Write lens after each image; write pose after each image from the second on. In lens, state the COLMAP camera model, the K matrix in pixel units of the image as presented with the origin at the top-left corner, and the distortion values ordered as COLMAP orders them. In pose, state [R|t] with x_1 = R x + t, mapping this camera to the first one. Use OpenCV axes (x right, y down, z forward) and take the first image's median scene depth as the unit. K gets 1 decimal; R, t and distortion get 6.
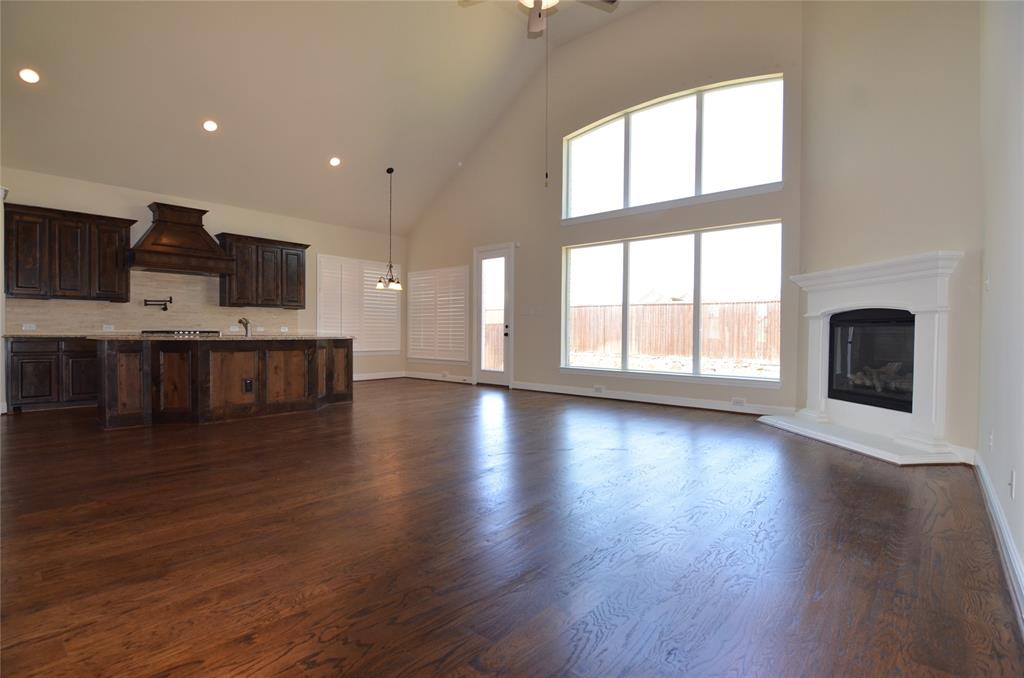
lens RADIAL K [[497.9, 0, 511.0], [0, 497.9, 339.7], [0, 0, 1]] dist [0.000224, -0.000041]
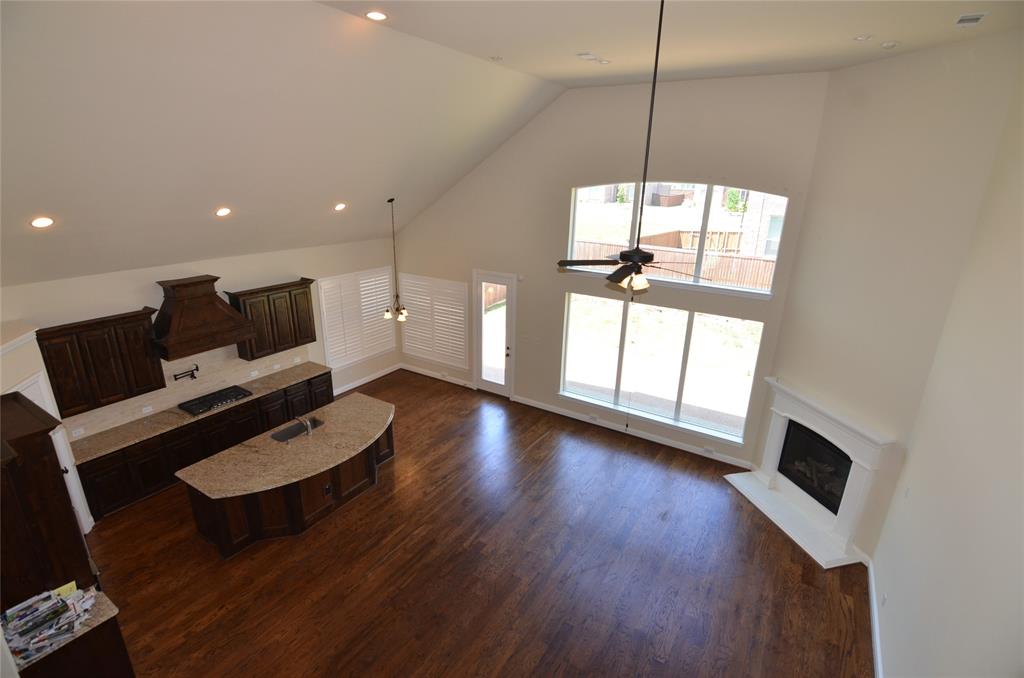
lens RADIAL K [[497.9, 0, 507.7], [0, 497.9, 333.9], [0, 0, 1]] dist [0.000224, -0.000041]
pose [[0.987110, -0.034242, 0.156335, -0.195238], [-0.016468, 0.949926, 0.312042, -0.434174], [-0.159191, -0.310594, 0.937118, -0.029984]]
